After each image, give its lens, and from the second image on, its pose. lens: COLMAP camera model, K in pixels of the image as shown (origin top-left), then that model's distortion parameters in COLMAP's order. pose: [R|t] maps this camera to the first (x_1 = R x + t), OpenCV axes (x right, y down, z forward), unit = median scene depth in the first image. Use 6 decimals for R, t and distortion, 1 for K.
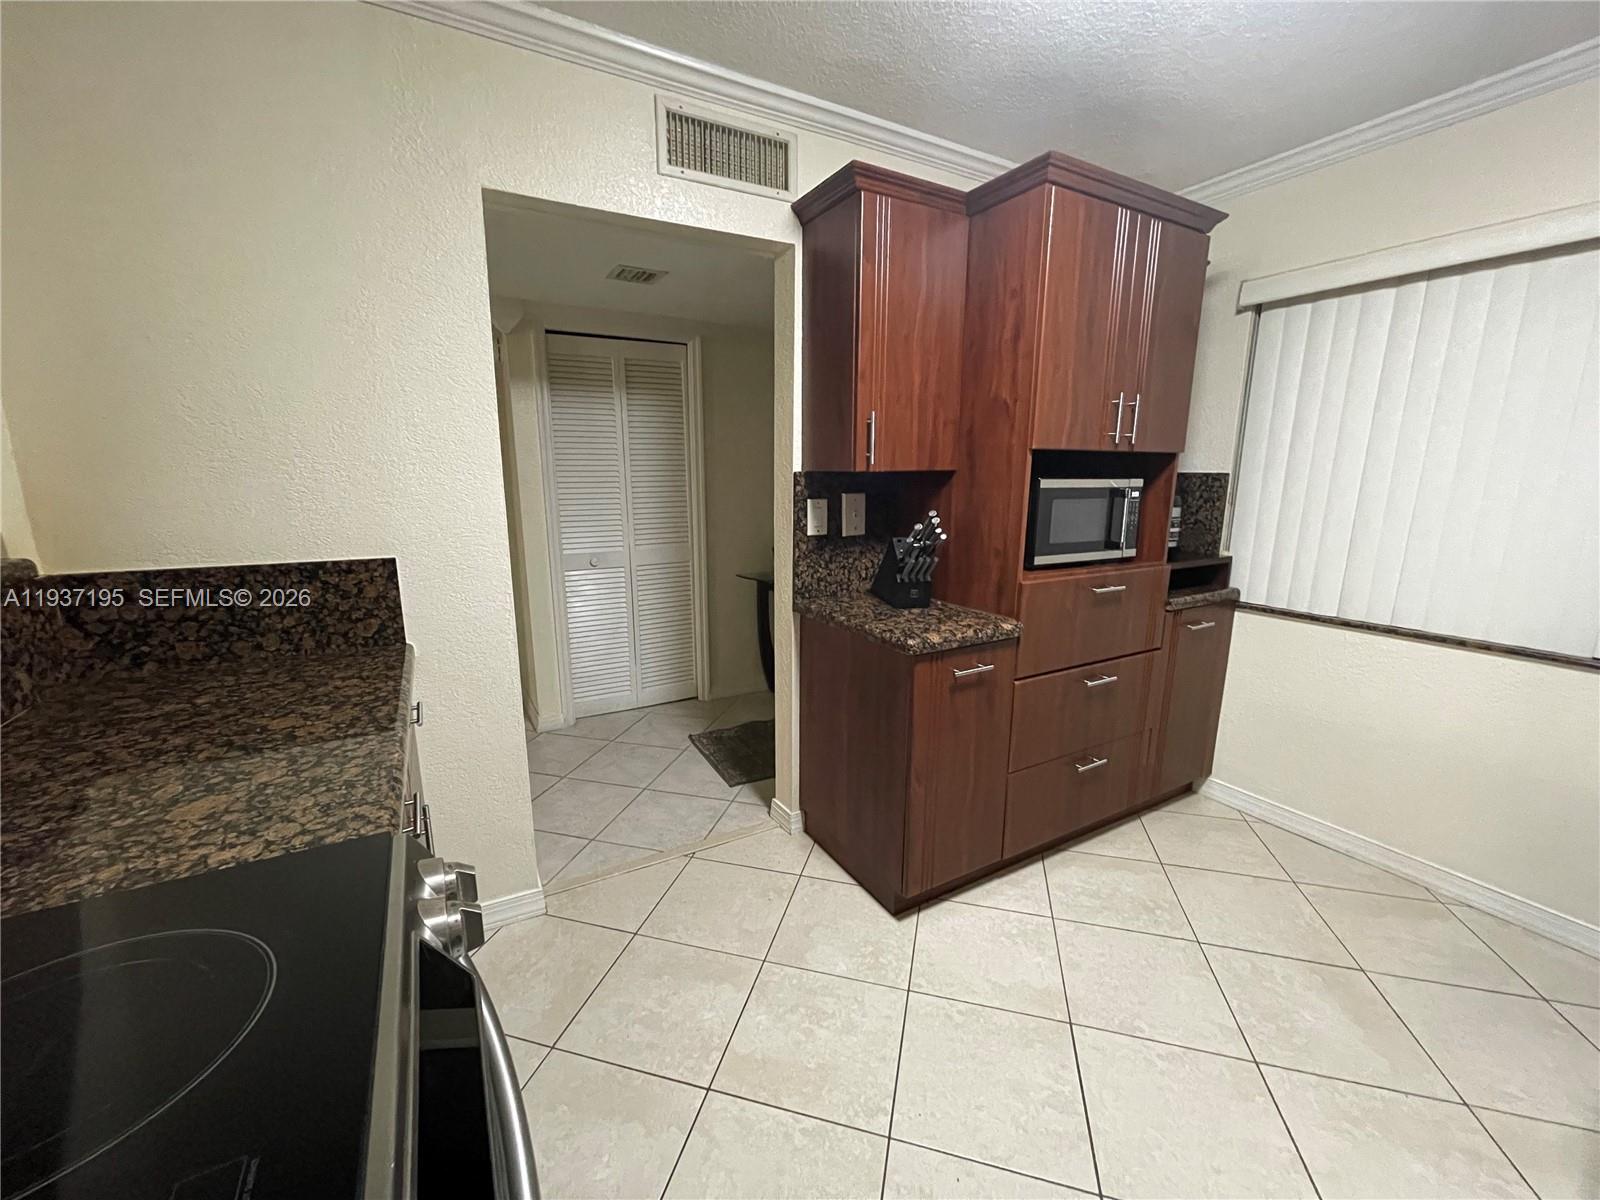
lens RADIAL K [[643.0, 0, 794.4], [0, 643.0, 601.5], [0, 0, 1]] dist [-0.001110, 0.000443]
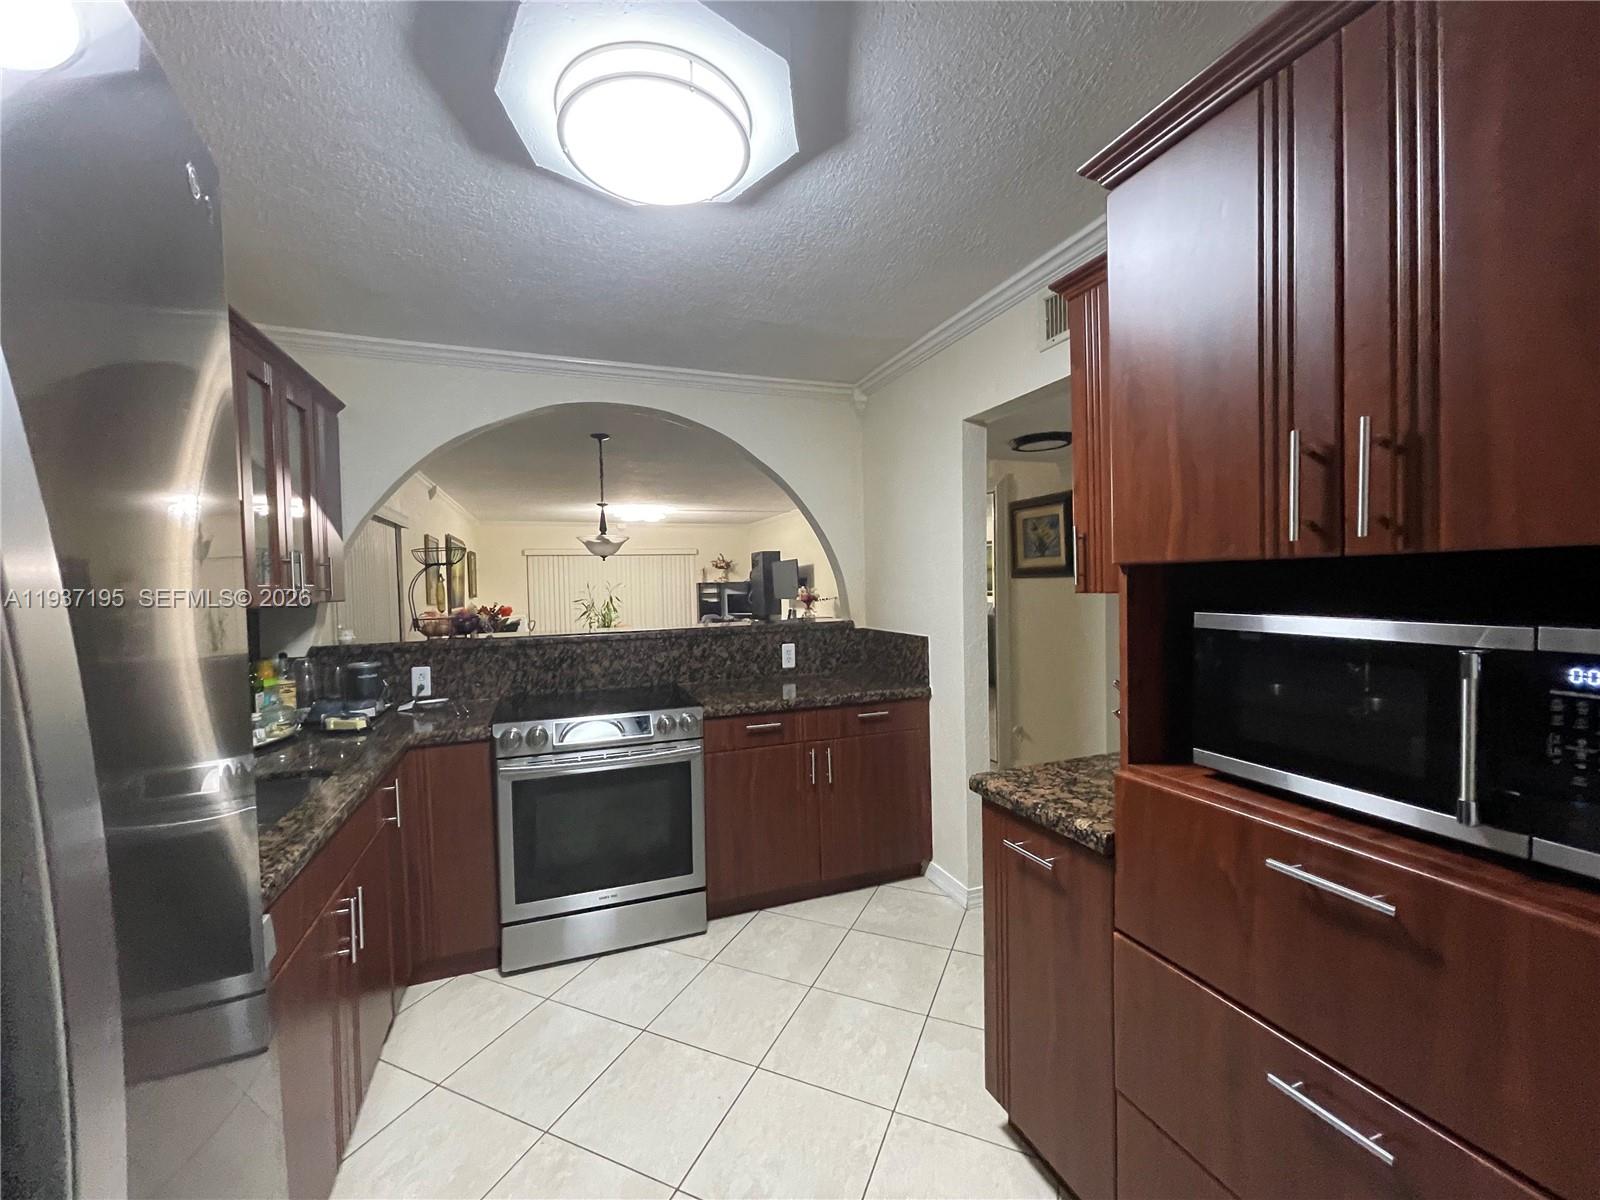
lens RADIAL K [[643.0, 0, 794.4], [0, 643.0, 601.5], [0, 0, 1]] dist [-0.001110, 0.000443]
pose [[-0.149637, 0.032668, -0.988201, 1.071156], [-0.174002, 0.982986, 0.058843, -0.184888], [0.973310, 0.180754, -0.141407, 0.790875]]
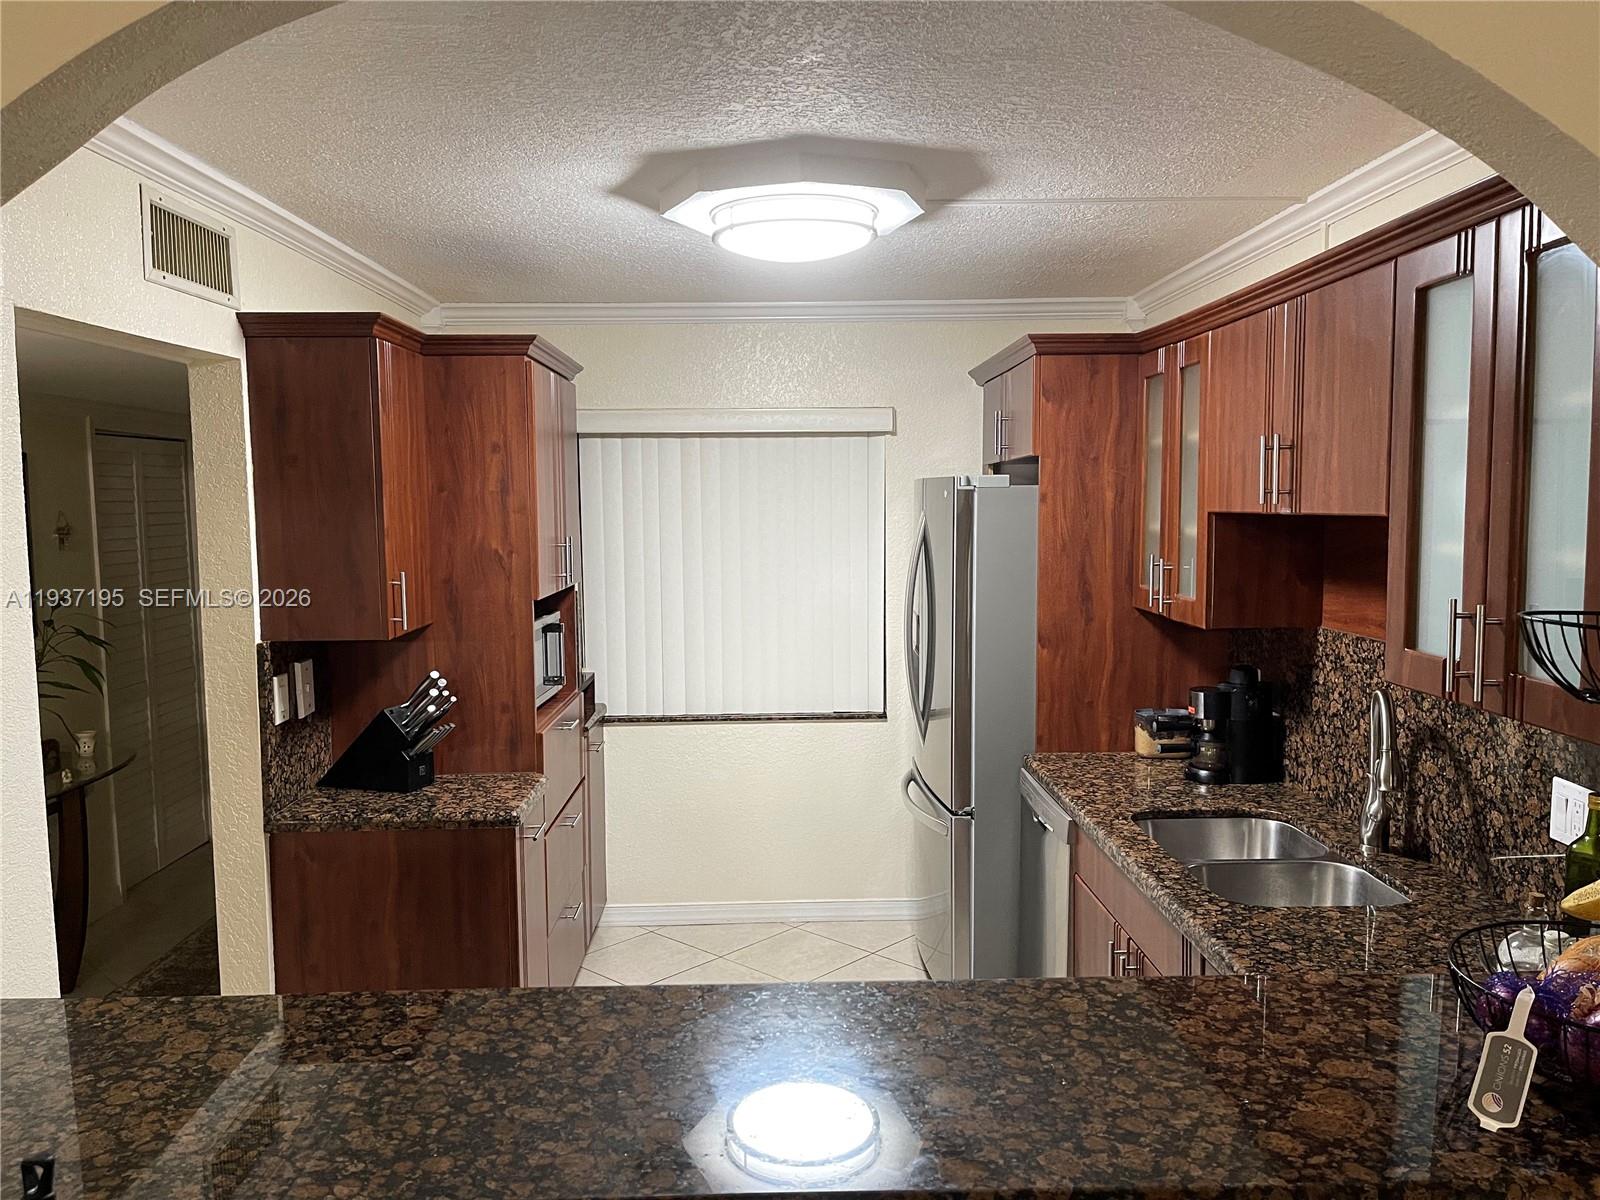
lens RADIAL K [[1195.1, 0, 797.2], [0, 1195.1, 603.1], [0, 0, 1]] dist [0.003189, -0.001850]
pose [[0.471666, -0.084575, 0.877712, -1.085760], [0.187634, 0.982220, -0.006186, -0.146385], [-0.861582, 0.167606, 0.479149, -0.244569]]
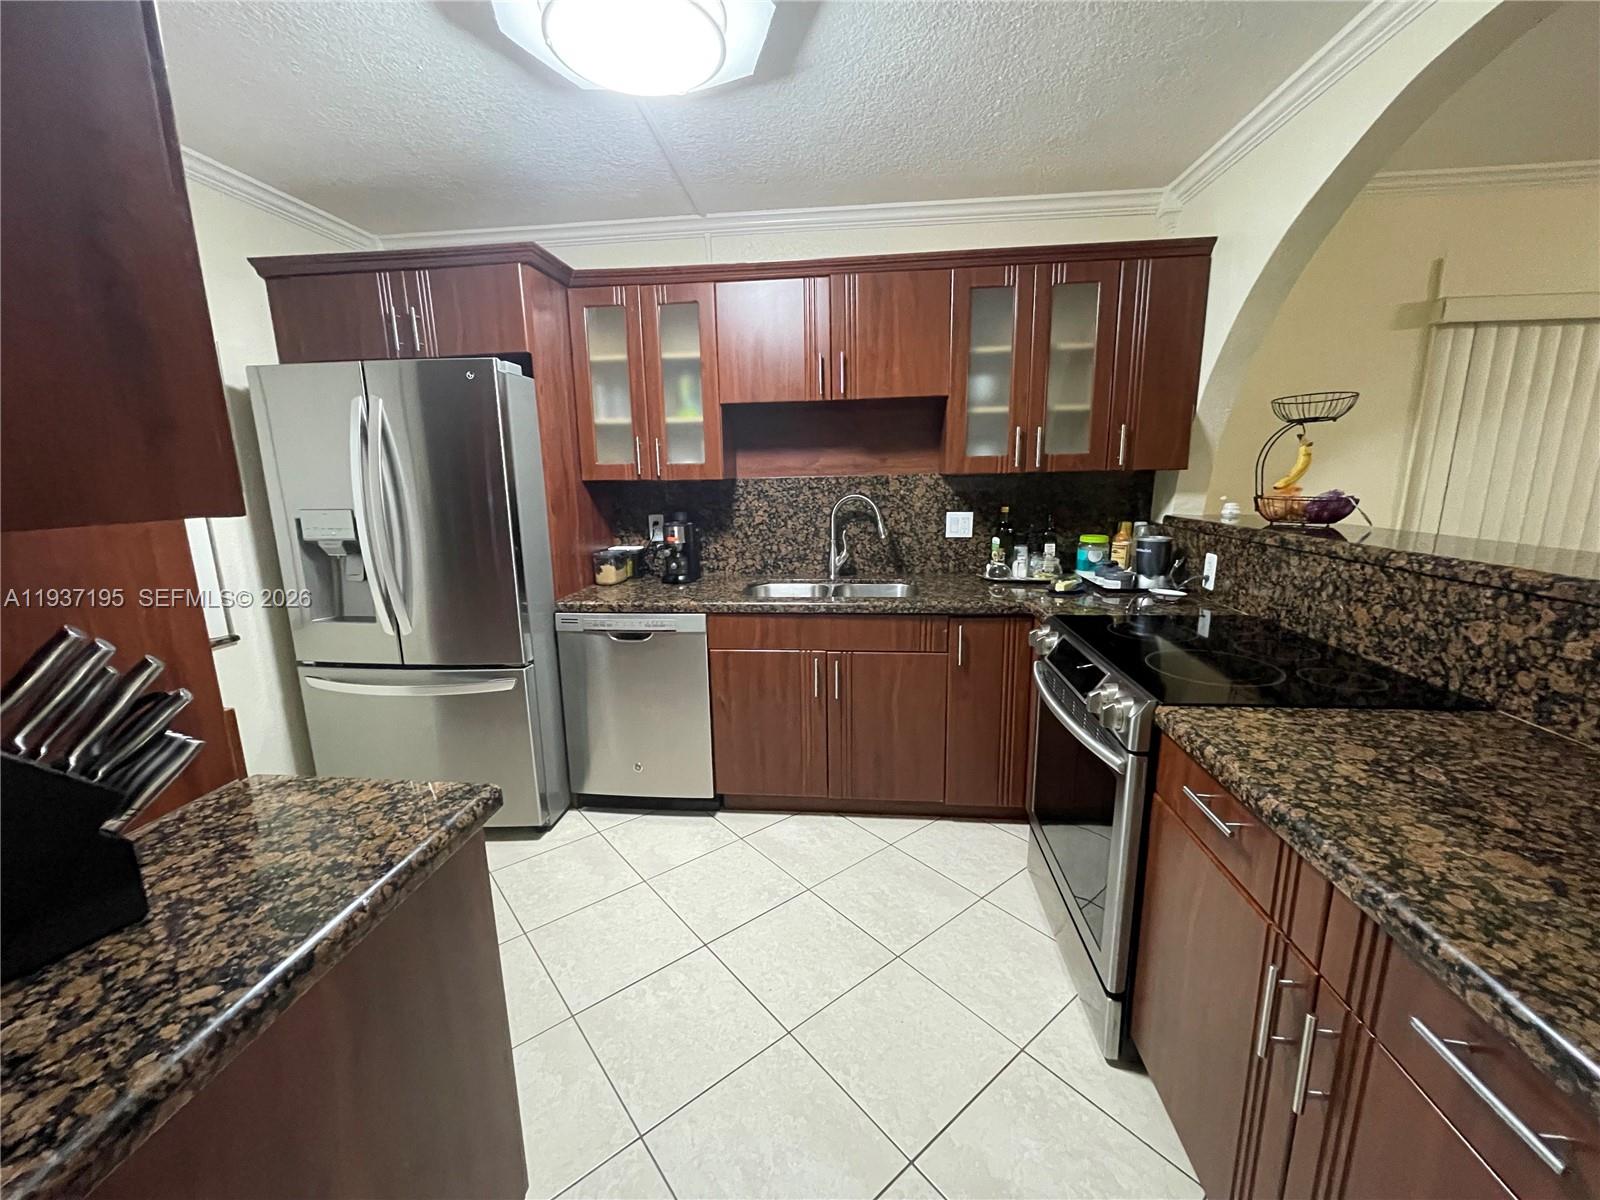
lens RADIAL K [[645.5, 0, 794.5], [0, 645.5, 600.8], [0, 0, 1]] dist [0.000168, -0.000447]
pose [[-0.812924, -0.103623, 0.573076, -0.344754], [0.132205, 0.925515, 0.354886, -0.255104], [-0.567165, 0.364259, -0.738674, 1.156347]]
